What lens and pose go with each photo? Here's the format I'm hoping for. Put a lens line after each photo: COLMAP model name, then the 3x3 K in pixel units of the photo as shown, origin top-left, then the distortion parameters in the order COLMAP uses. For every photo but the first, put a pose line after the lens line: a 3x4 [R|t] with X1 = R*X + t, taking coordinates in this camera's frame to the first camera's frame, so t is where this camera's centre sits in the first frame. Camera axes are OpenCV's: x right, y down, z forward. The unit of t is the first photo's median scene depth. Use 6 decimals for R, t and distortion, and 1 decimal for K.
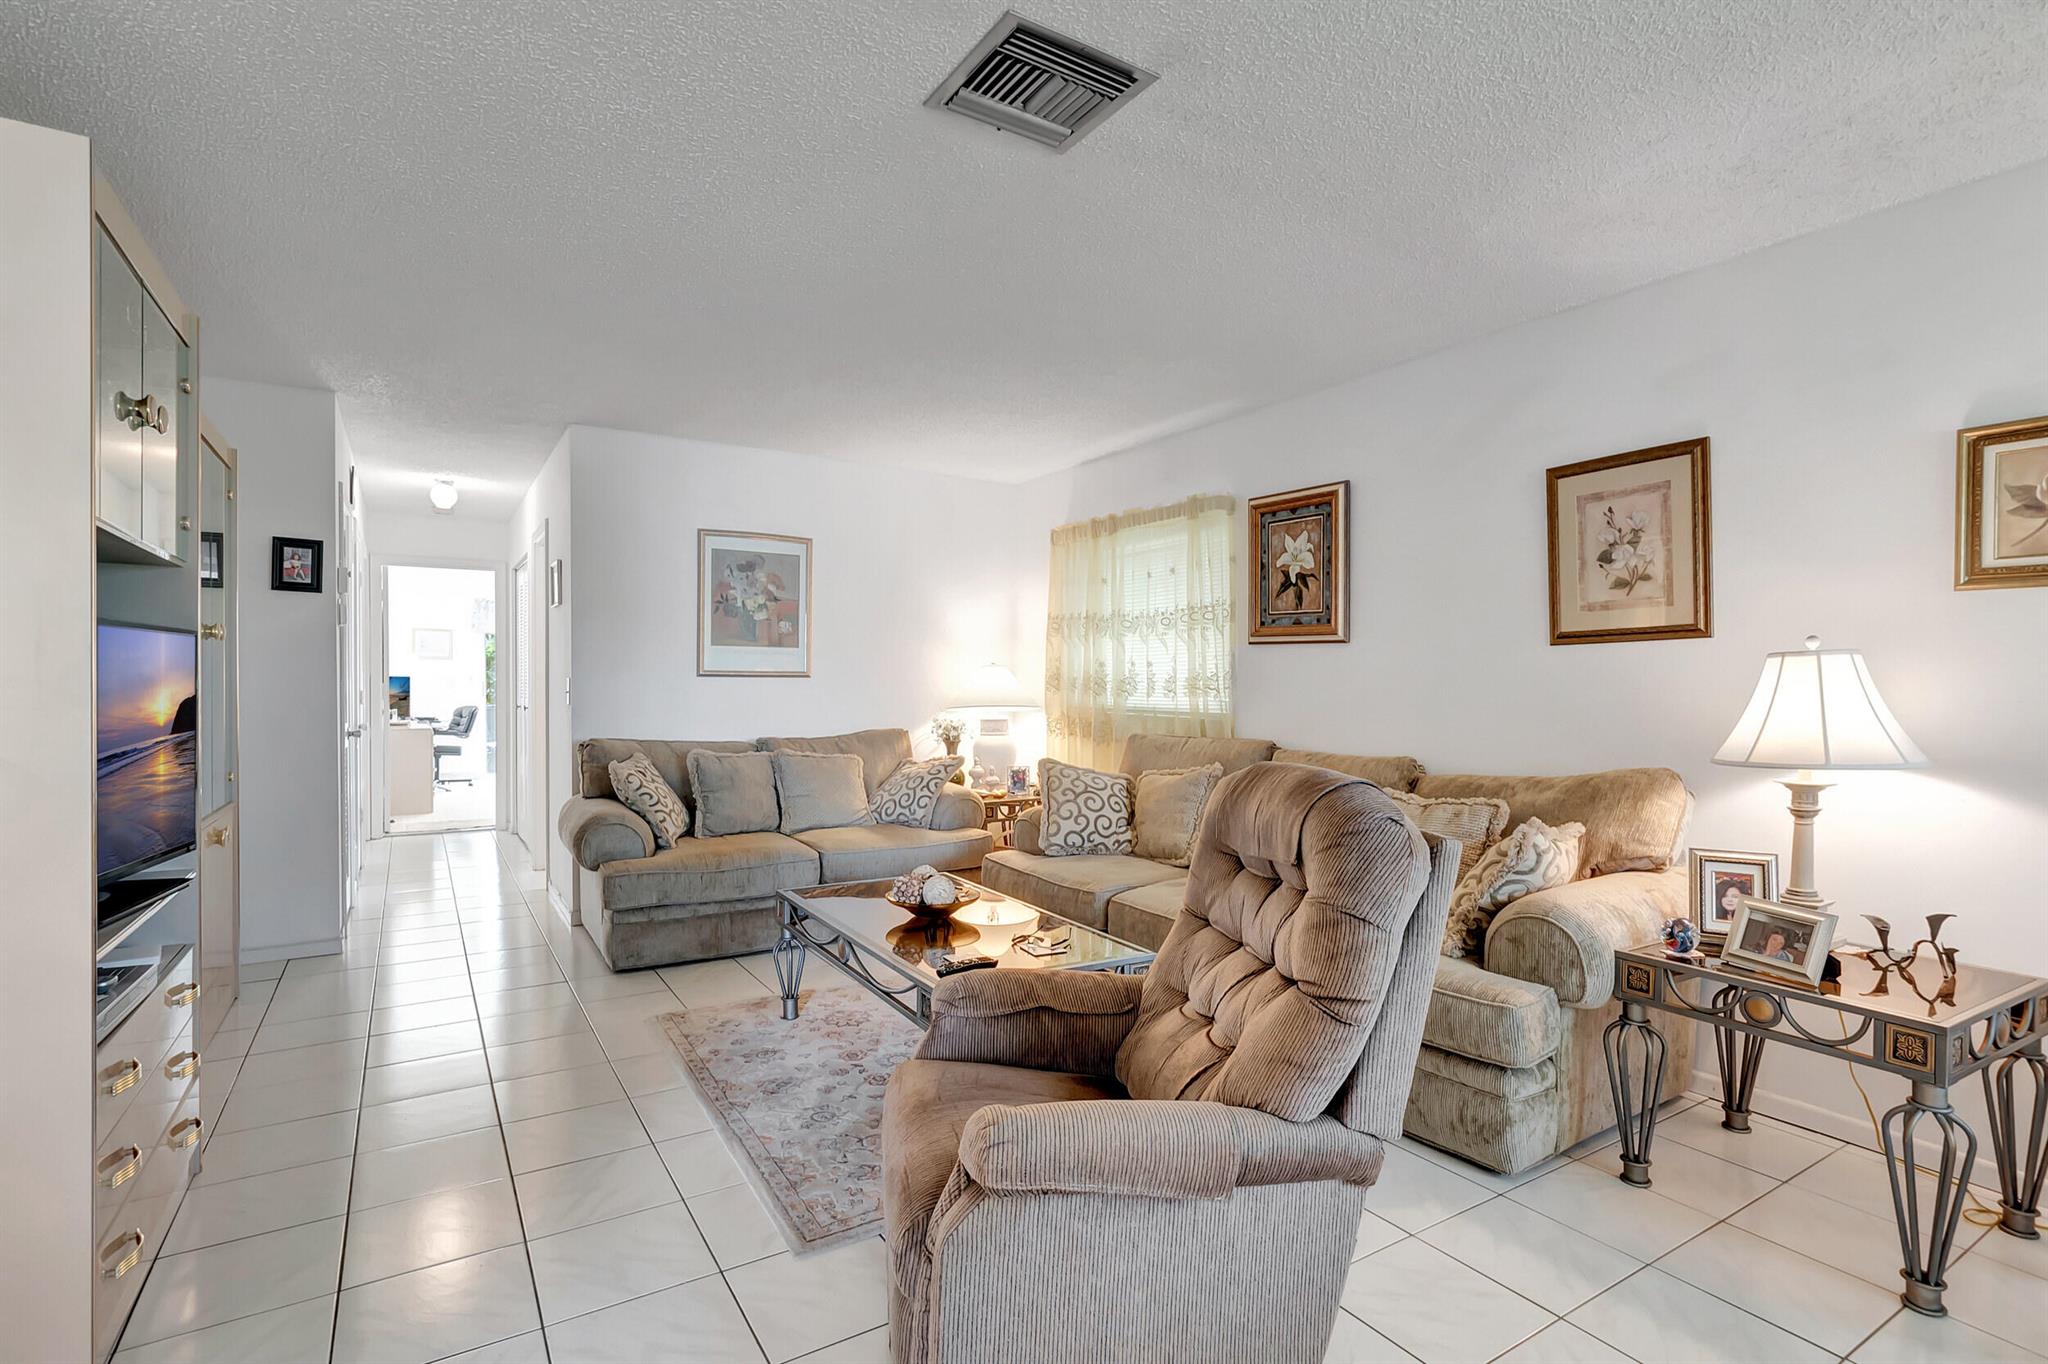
lens RADIAL K [[963.3, 0, 1031.7], [0, 963.3, 683.8], [0, 0, 1]] dist [-0.004280, 0.002067]
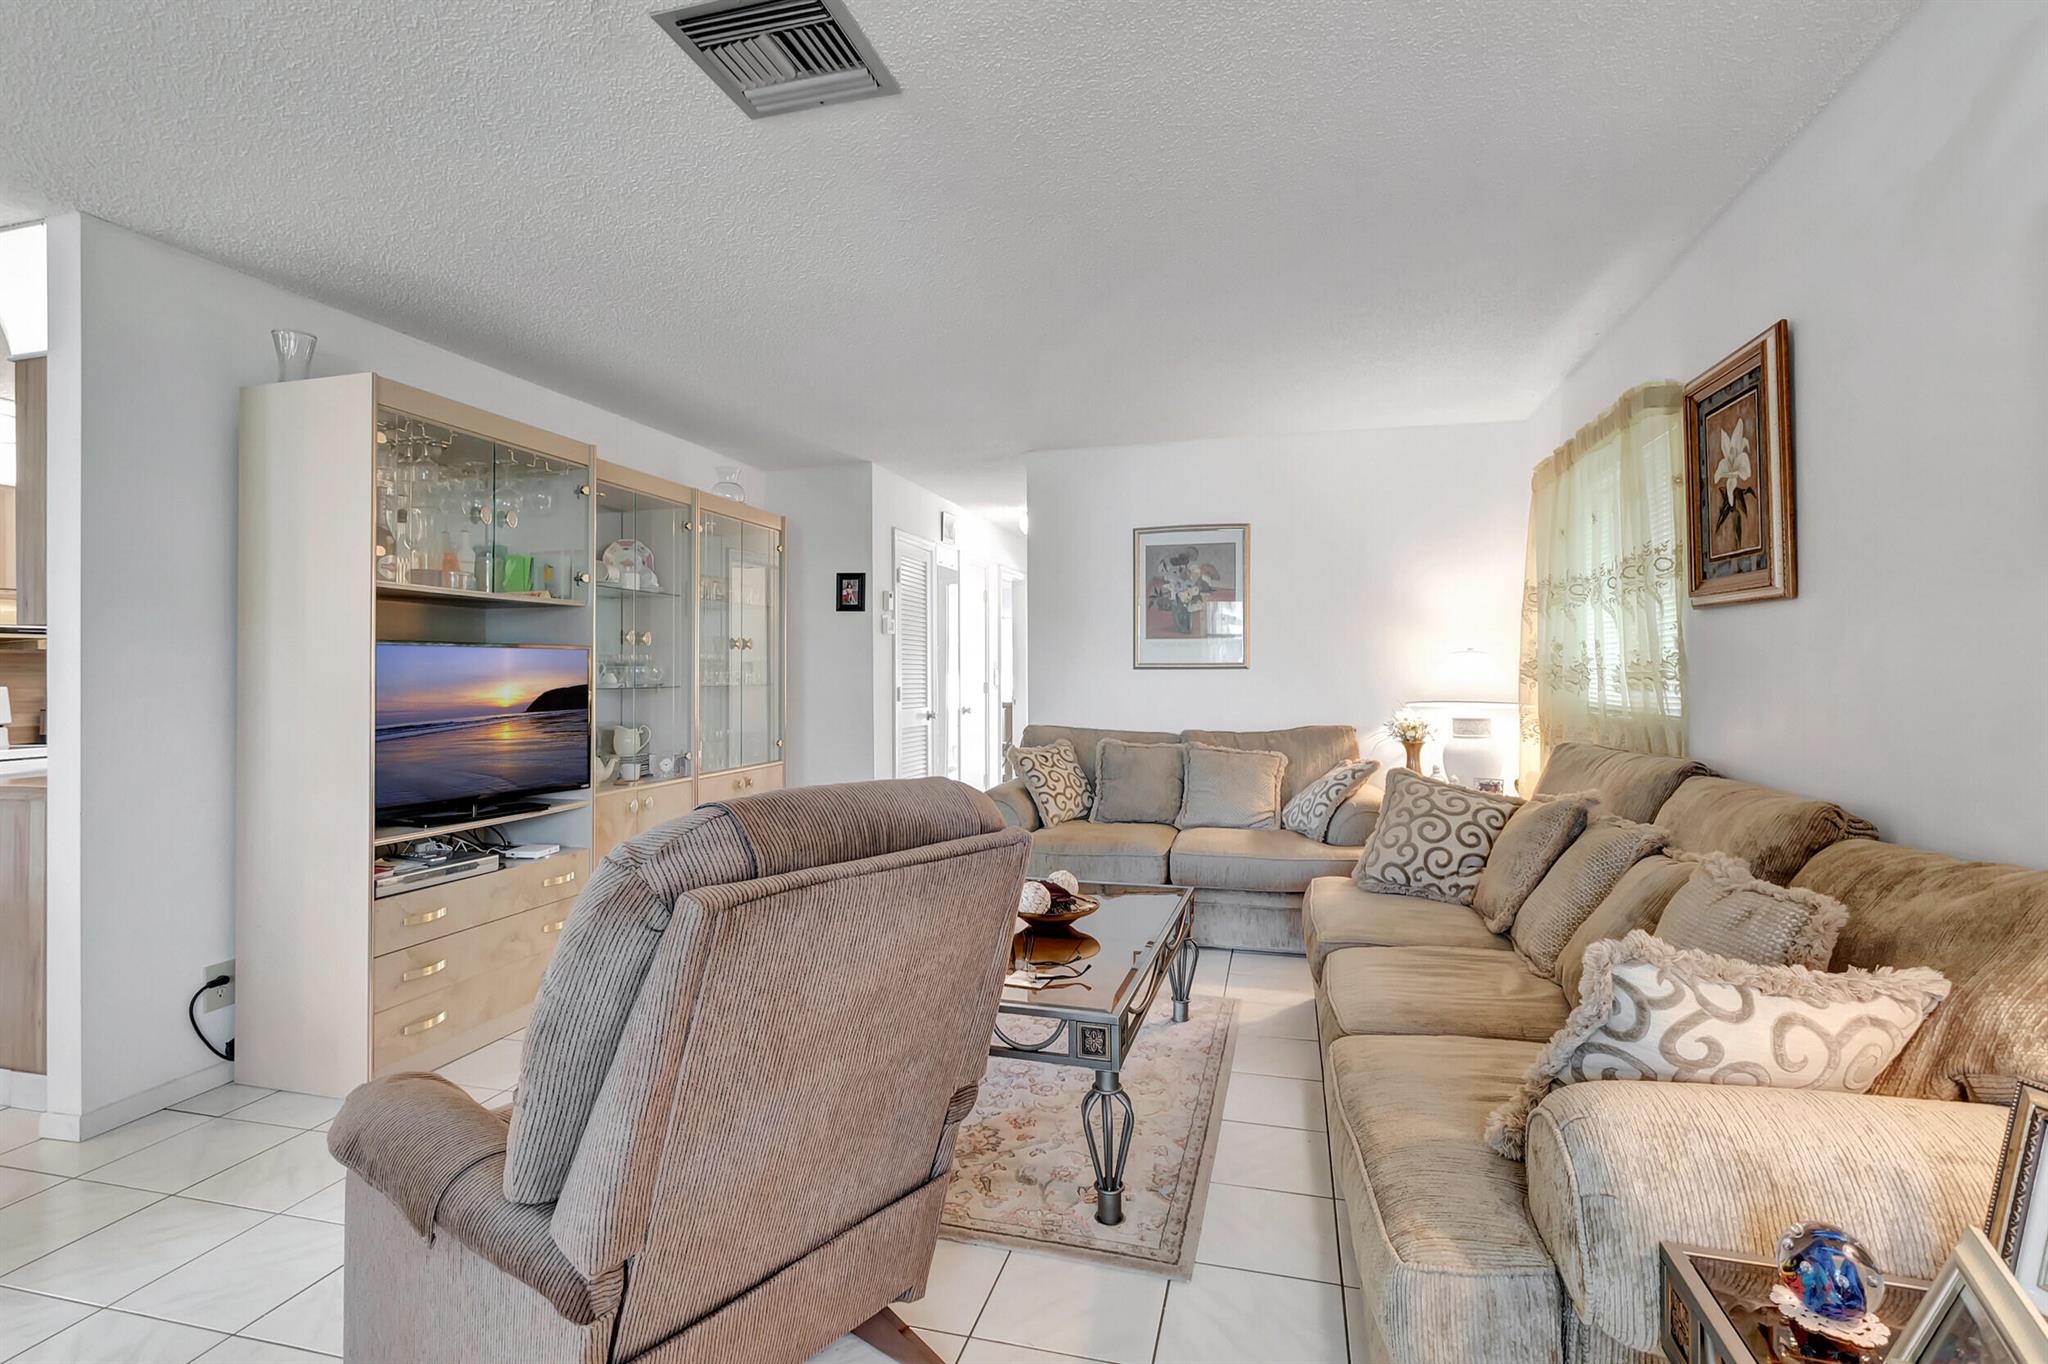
lens RADIAL K [[963.3, 0, 1014.8], [0, 963.3, 649.5], [0, 0, 1]] dist [-0.004280, 0.002067]
pose [[0.668576, -0.026686, -0.743165, 0.413890], [0.006461, 0.999527, -0.030080, 0.002121], [0.743616, 0.015310, 0.668432, 0.247944]]
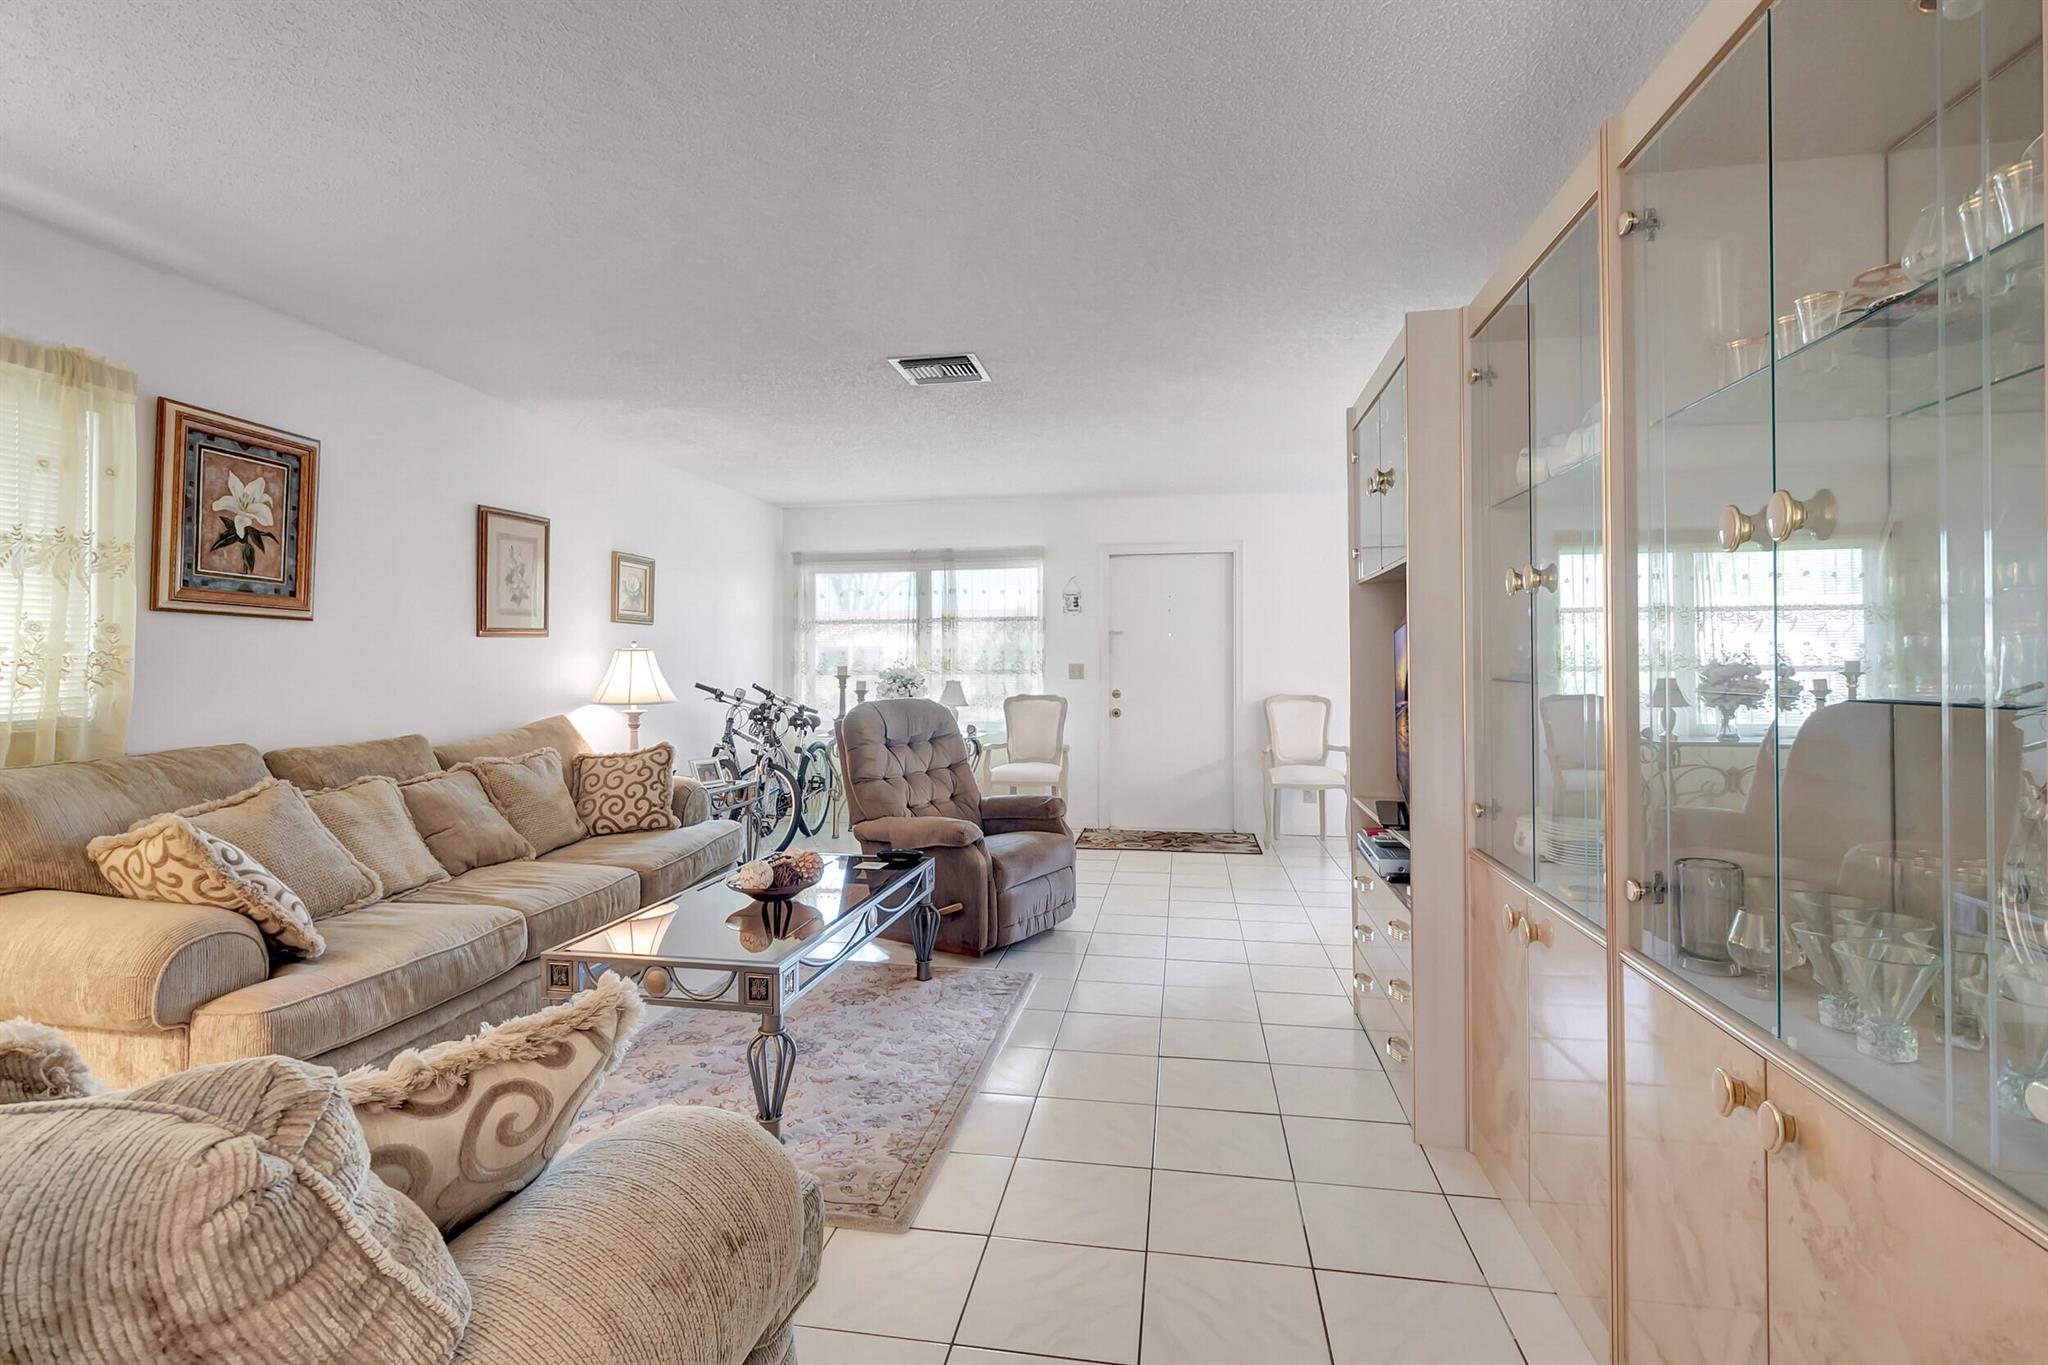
lens RADIAL K [[963.3, 0, 1022.0], [0, 963.3, 638.2], [0, 0, 1]] dist [-0.004280, 0.002067]
pose [[-0.740562, 0.015414, 0.671811, -0.704784], [0.002121, 0.999786, -0.020600, -0.006445], [-0.671985, -0.013831, -0.740436, 1.134256]]
